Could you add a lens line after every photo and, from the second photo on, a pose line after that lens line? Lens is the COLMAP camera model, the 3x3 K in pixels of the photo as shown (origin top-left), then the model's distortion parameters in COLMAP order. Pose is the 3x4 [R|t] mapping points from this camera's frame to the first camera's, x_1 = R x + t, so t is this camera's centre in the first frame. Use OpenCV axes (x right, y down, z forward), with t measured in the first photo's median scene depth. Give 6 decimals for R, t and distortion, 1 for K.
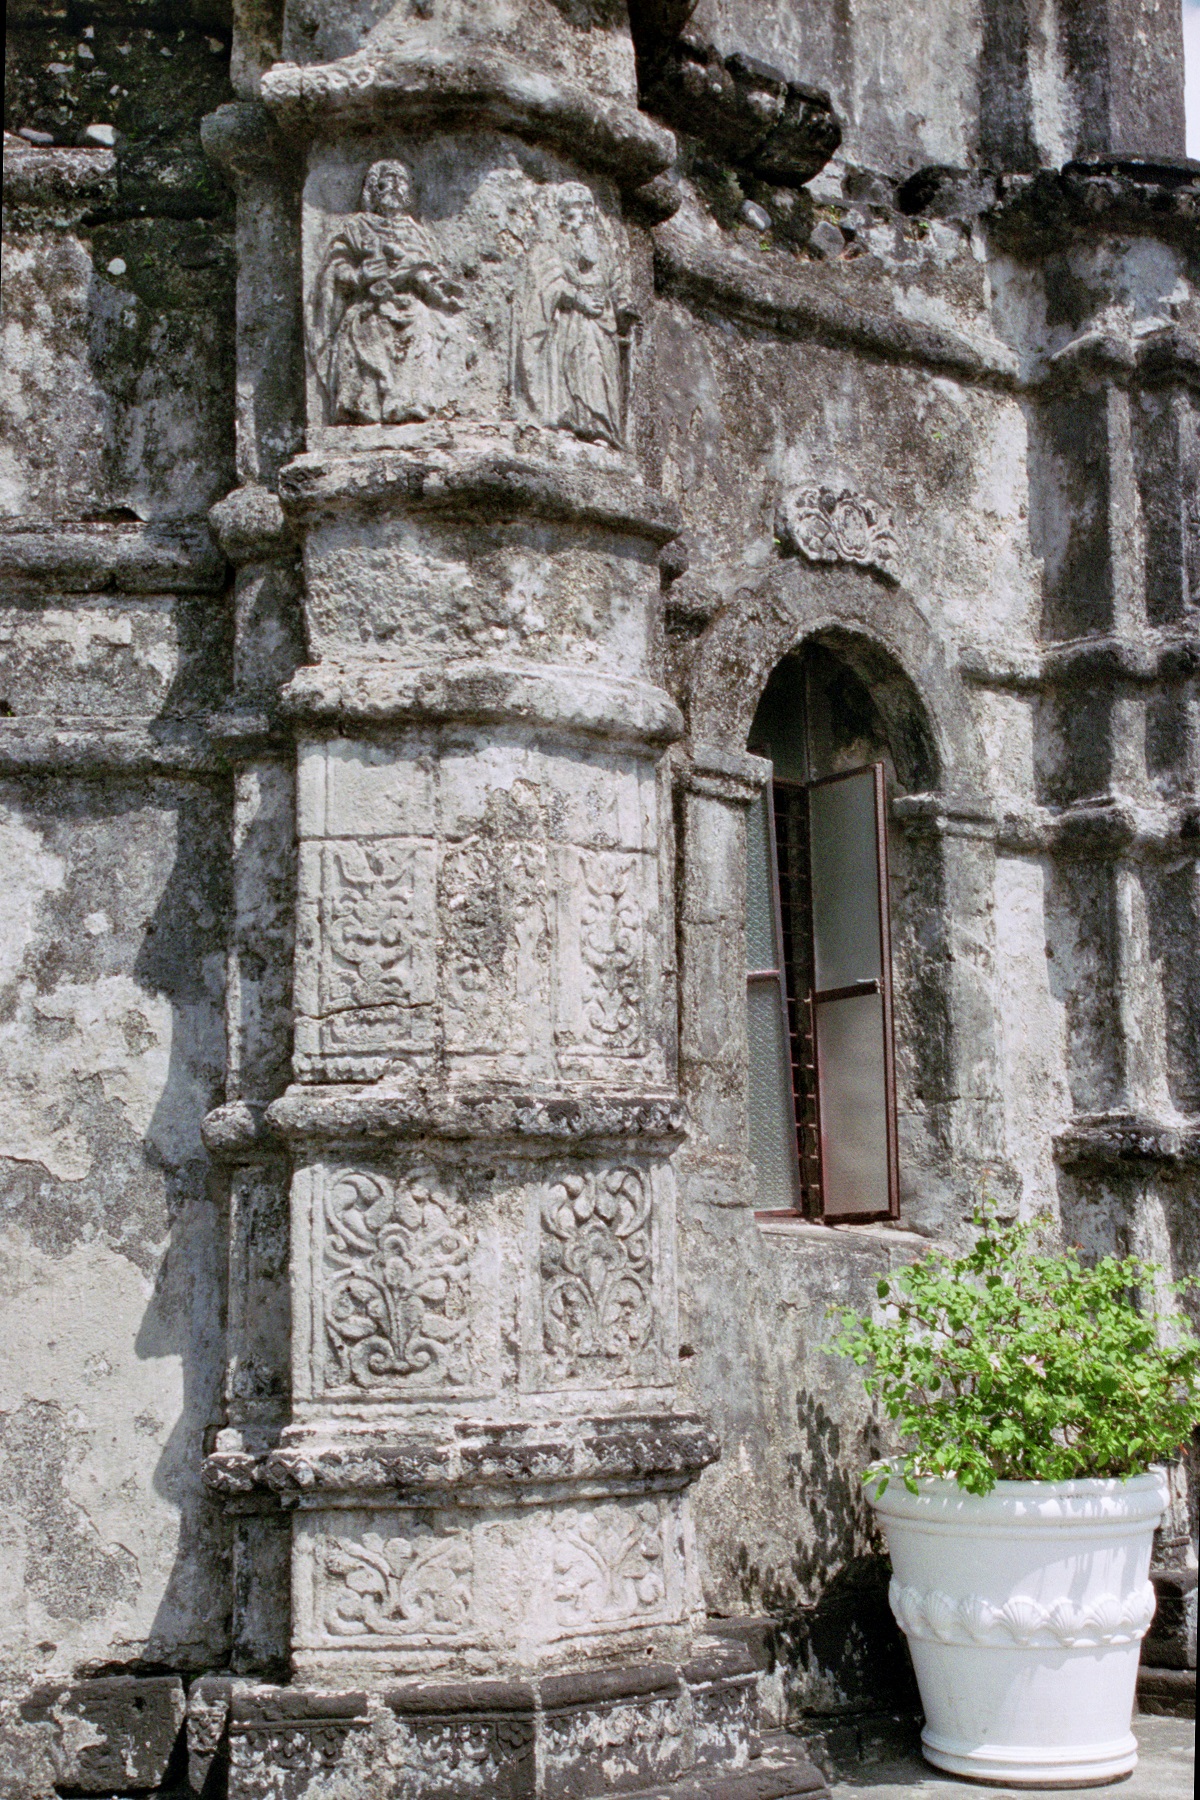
lens RADIAL K [[2382.8, 0, 600.1], [0, 2382.8, 934.1], [0, 0, 1]] dist [0.112580, -0.074160]
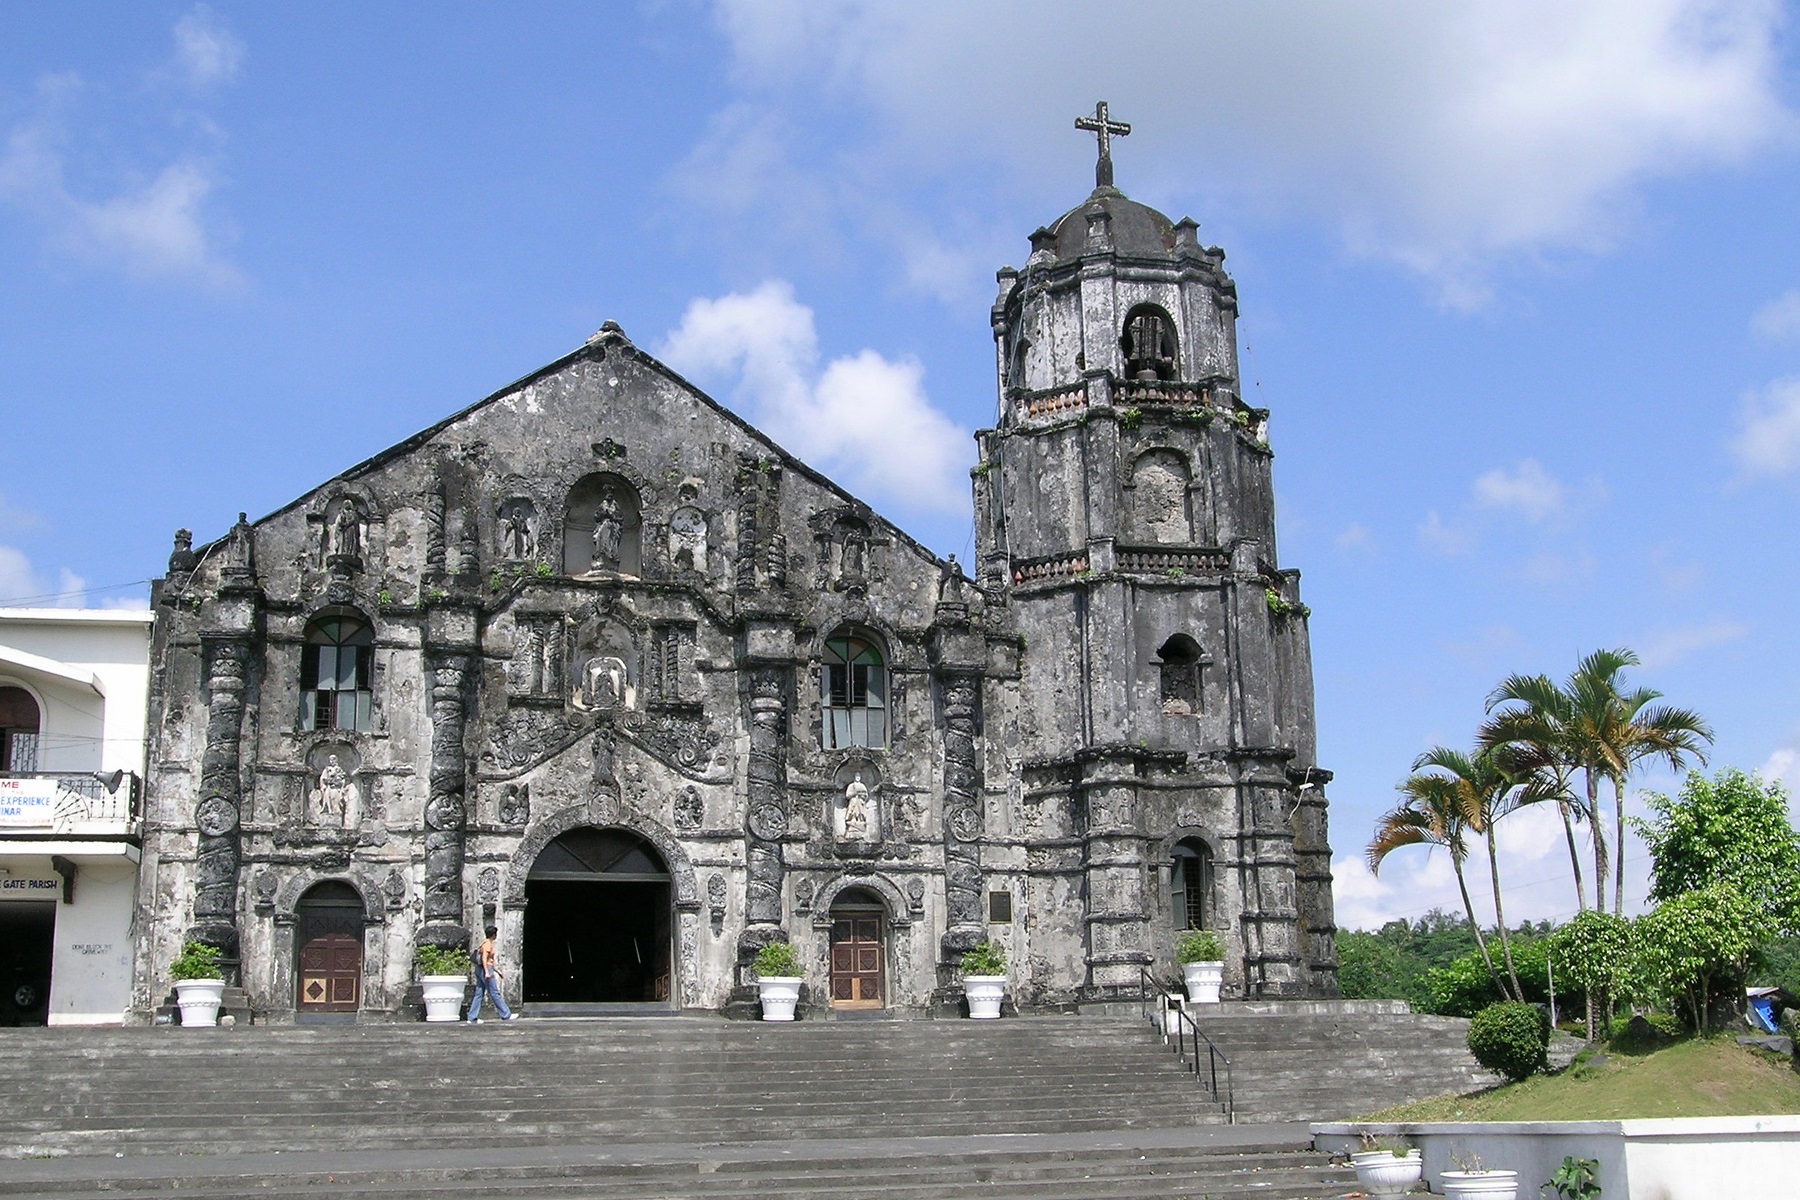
lens RADIAL K [[1959.2, 0, 905.7], [0, 1959.2, 686.6], [0, 0, 1]] dist [-0.081834, 0.224504]
pose [[0.841859, -0.103912, -0.529599, 2.391767], [0.078533, 0.994431, -0.070279, -0.229892], [0.533953, 0.017575, 0.845332, -4.020575]]
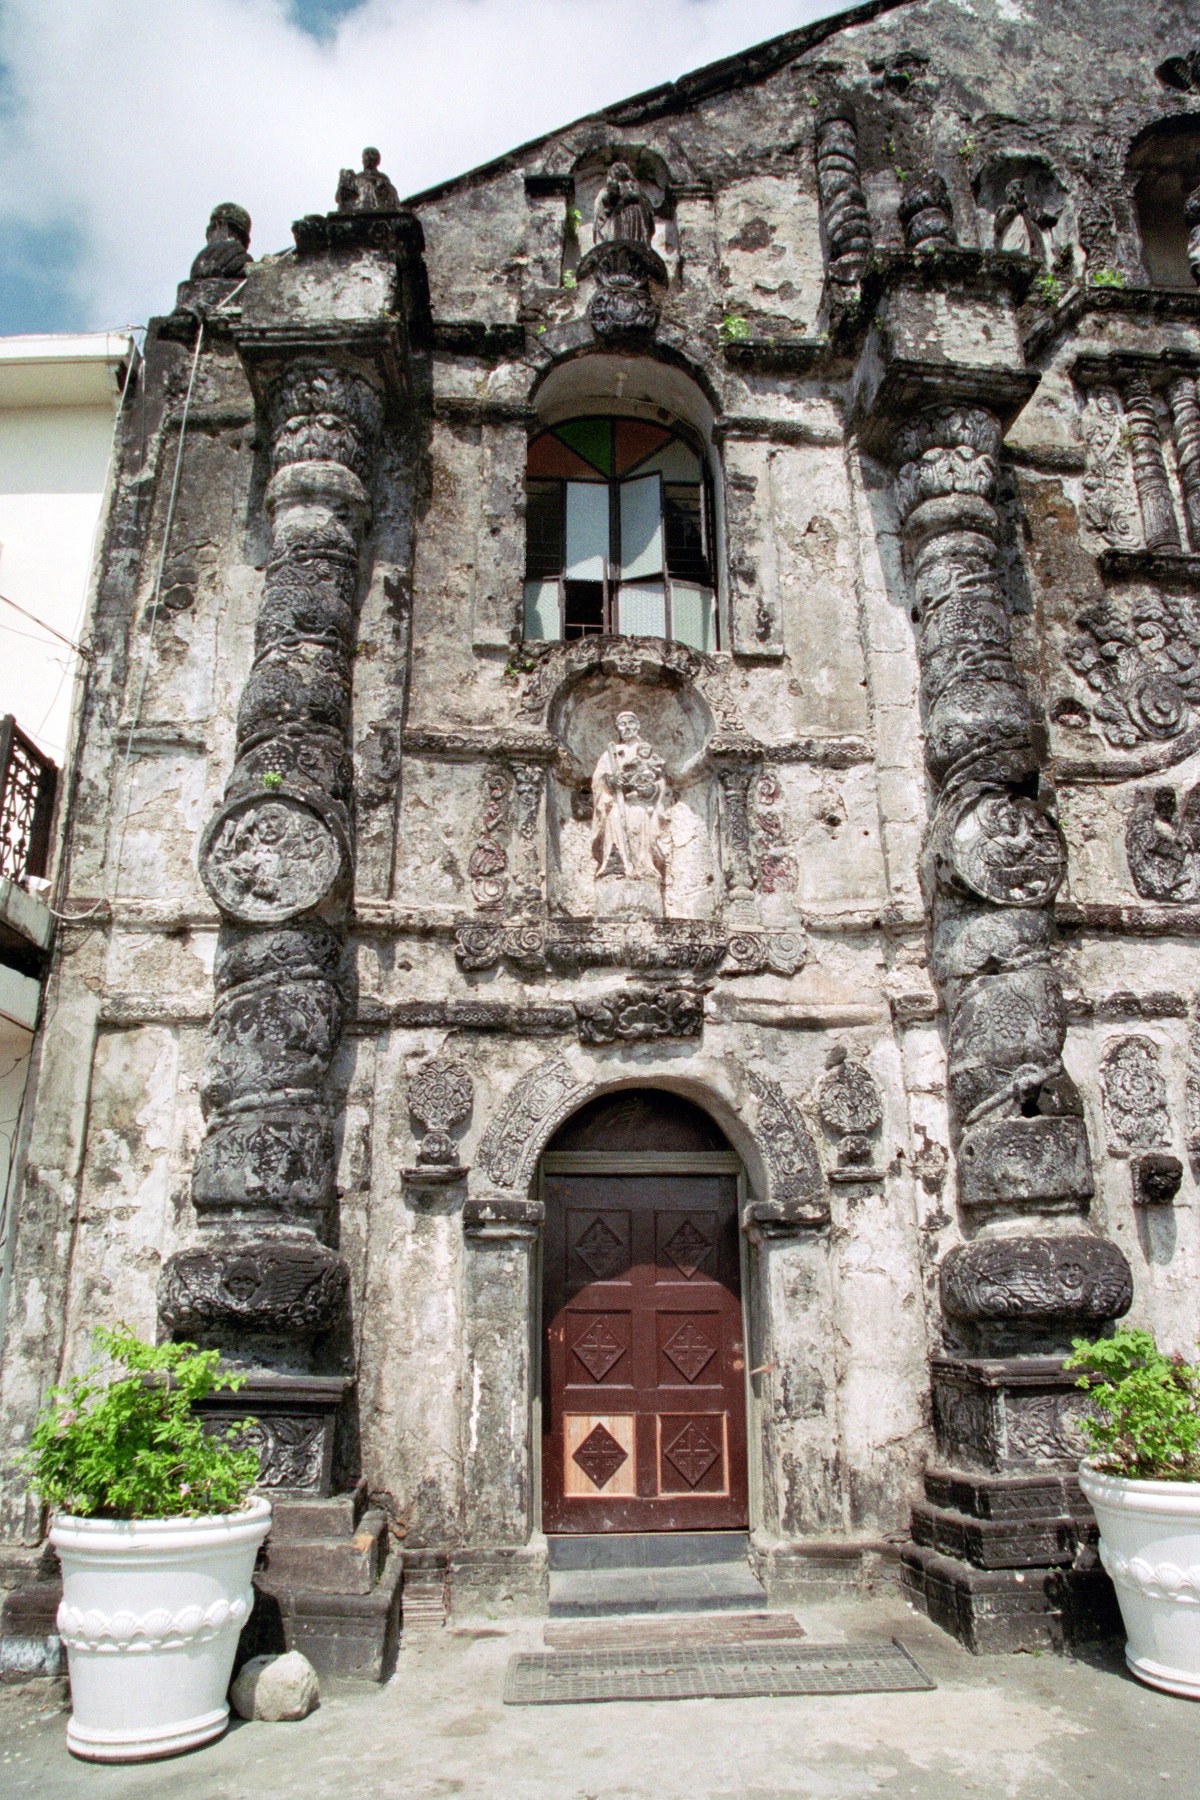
lens RADIAL K [[1262.7, 0, 601.8], [0, 1262.7, 890.0], [0, 0, 1]] dist [-0.106789, 0.073603]
pose [[0.728972, -0.201786, -0.654127, -0.935477], [0.091495, 0.975714, -0.199026, -0.158662], [0.678402, 0.085235, 0.729730, -1.294923]]
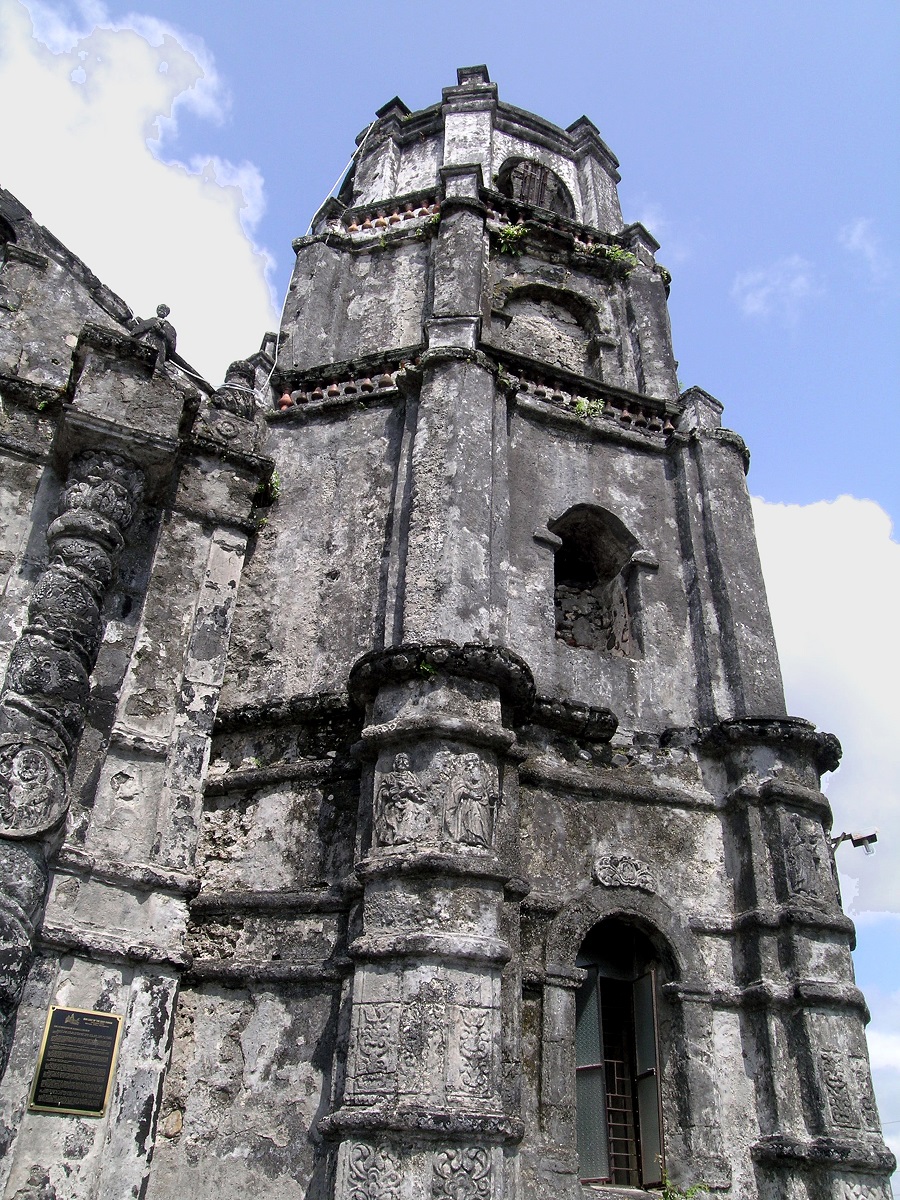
lens RADIAL K [[1013.5, 0, 444.3], [0, 1013.5, 597.5], [0, 0, 1]] dist [-0.150948, 0.138216]
pose [[0.933491, -0.153270, -0.324197, 0.326464], [-0.005052, 0.898348, -0.439256, 0.030169], [0.358566, 0.411679, 0.837825, -0.041601]]
